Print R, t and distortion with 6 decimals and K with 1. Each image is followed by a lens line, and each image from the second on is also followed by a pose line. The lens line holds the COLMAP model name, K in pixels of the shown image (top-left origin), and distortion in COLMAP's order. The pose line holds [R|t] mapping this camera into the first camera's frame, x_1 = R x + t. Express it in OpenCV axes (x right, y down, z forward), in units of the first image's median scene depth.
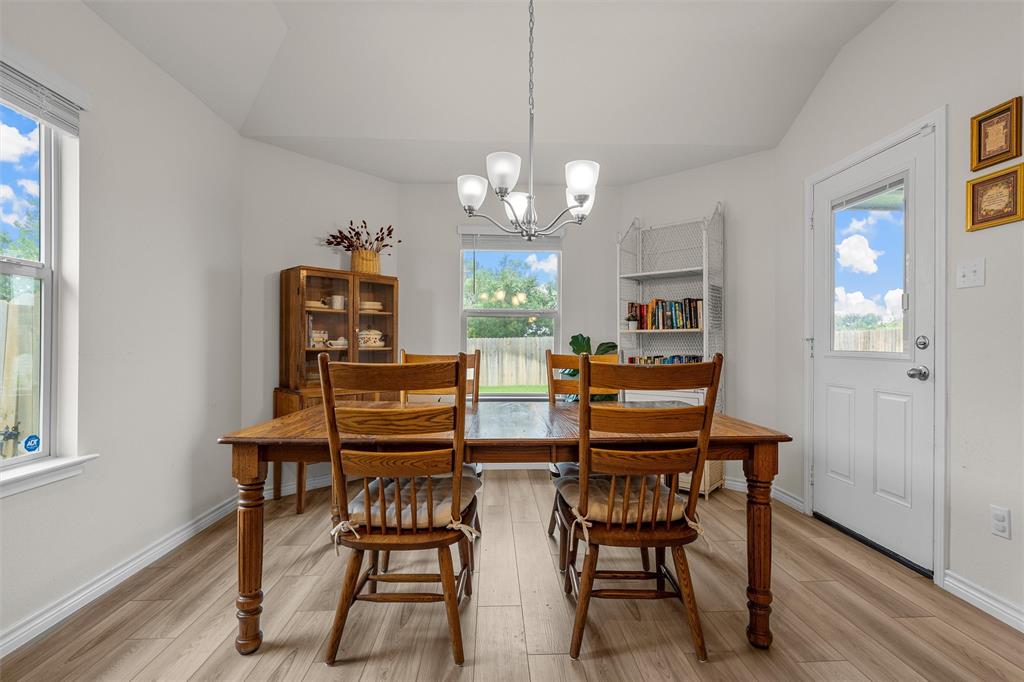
lens RADIAL K [[464.9, 0, 511.5], [0, 464.9, 346.4], [0, 0, 1]] dist [-0.002019, -0.000177]
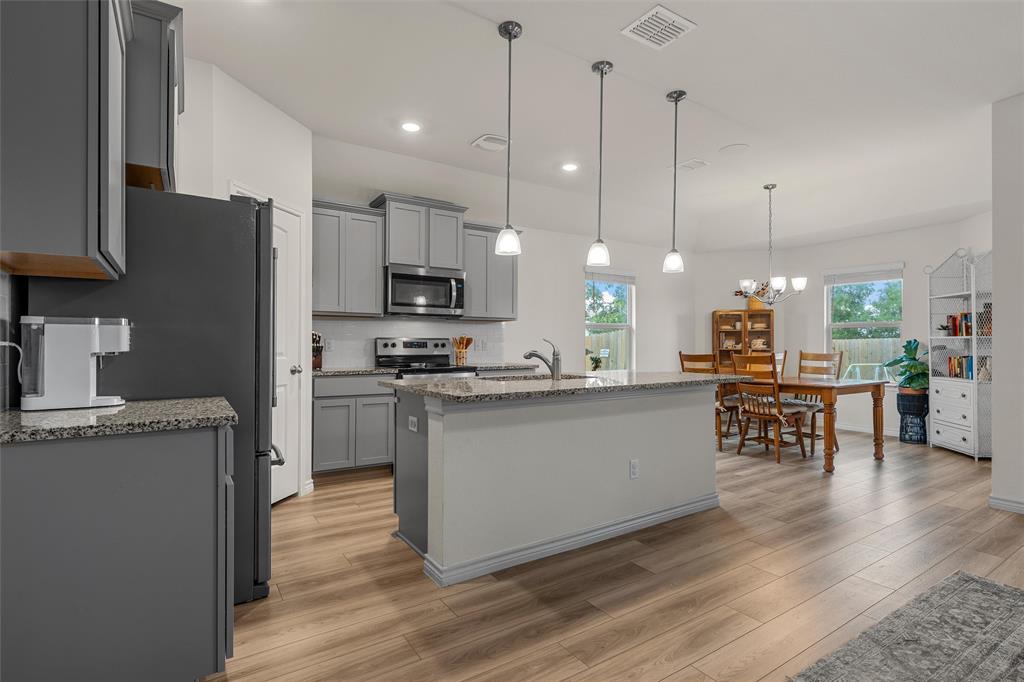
lens RADIAL K [[502.7, 0, 514.3], [0, 502.7, 341.8], [0, 0, 1]] dist [0.000420, -0.000180]
pose [[0.503858, -0.006881, -0.863759, 0.949309], [0.004153, 0.999976, -0.005544, -0.018114], [0.863776, -0.000794, 0.503875, -0.853812]]
